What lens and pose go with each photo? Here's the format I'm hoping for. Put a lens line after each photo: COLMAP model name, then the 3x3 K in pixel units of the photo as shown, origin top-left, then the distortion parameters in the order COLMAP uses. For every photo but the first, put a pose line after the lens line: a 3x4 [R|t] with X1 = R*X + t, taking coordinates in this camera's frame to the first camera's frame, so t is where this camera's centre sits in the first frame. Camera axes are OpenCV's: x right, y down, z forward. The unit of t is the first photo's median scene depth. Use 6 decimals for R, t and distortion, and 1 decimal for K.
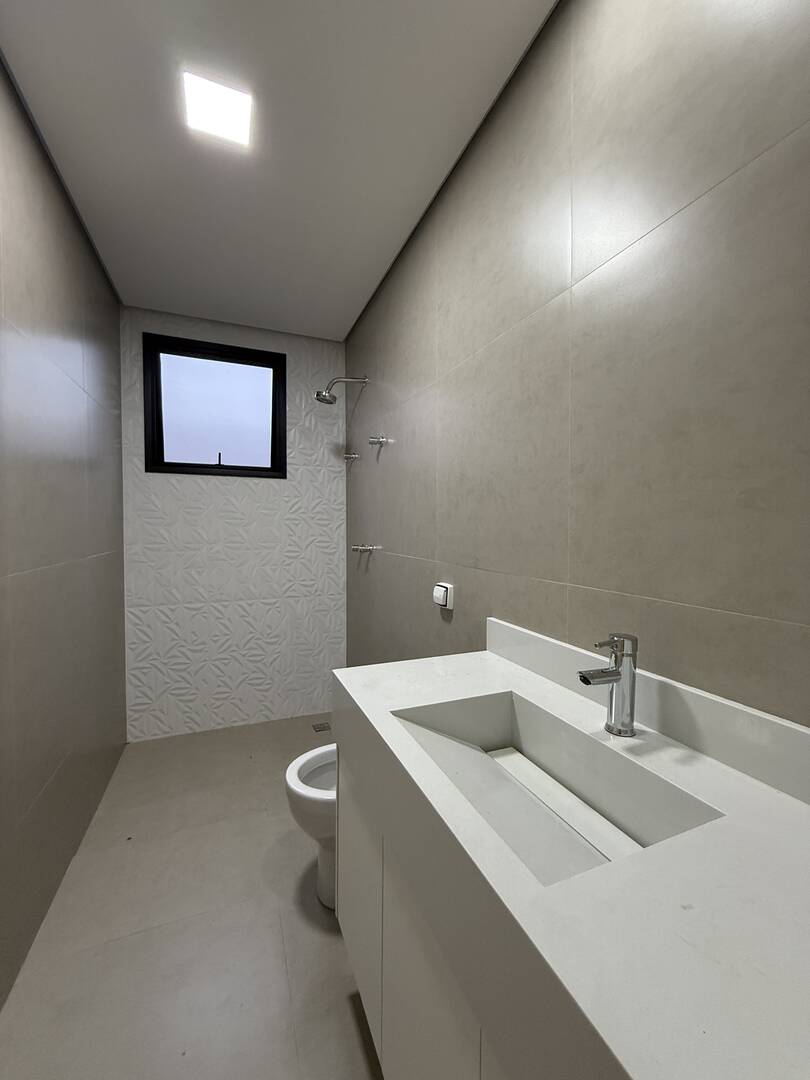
lens RADIAL K [[430.0, 0, 421.7], [0, 430.0, 537.9], [0, 0, 1]] dist [-0.000655, 0.000511]
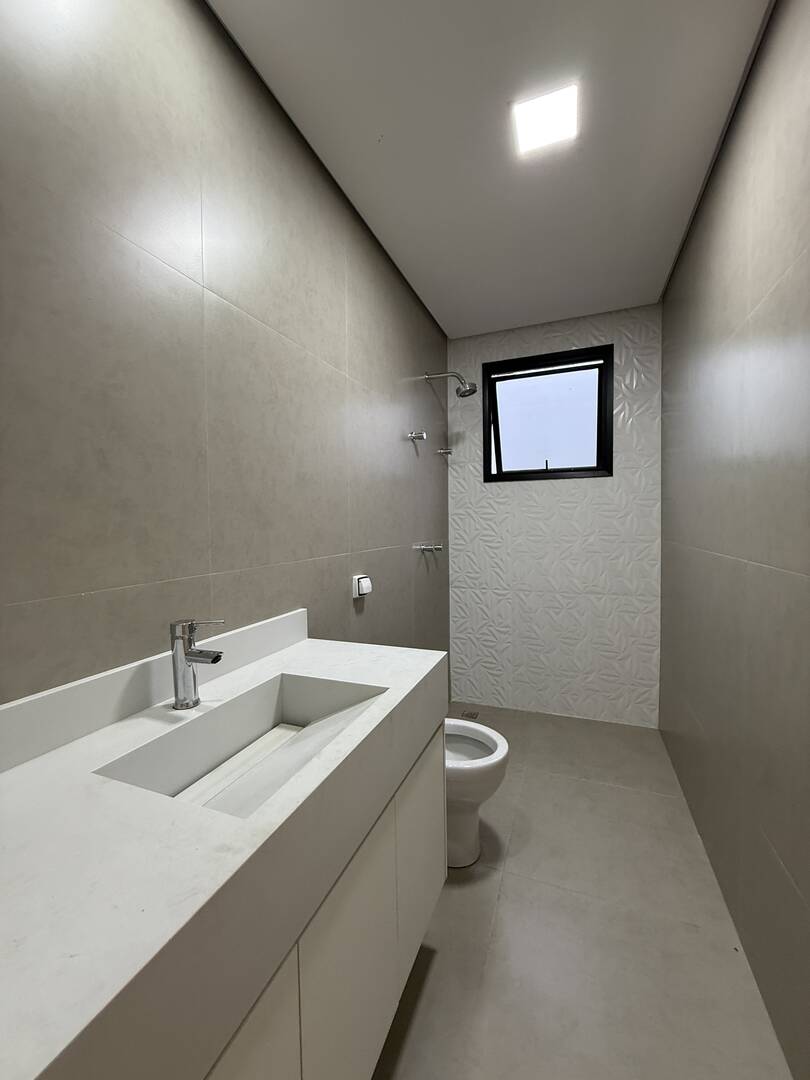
lens RADIAL K [[430.0, 0, 408.0], [0, 430.0, 538.1], [0, 0, 1]] dist [-0.000655, 0.000511]
pose [[0.703352, 0.012646, -0.710729, 0.098879], [-0.001061, 0.999859, 0.016741, -0.000583], [0.710841, -0.011021, 0.703267, 0.044338]]
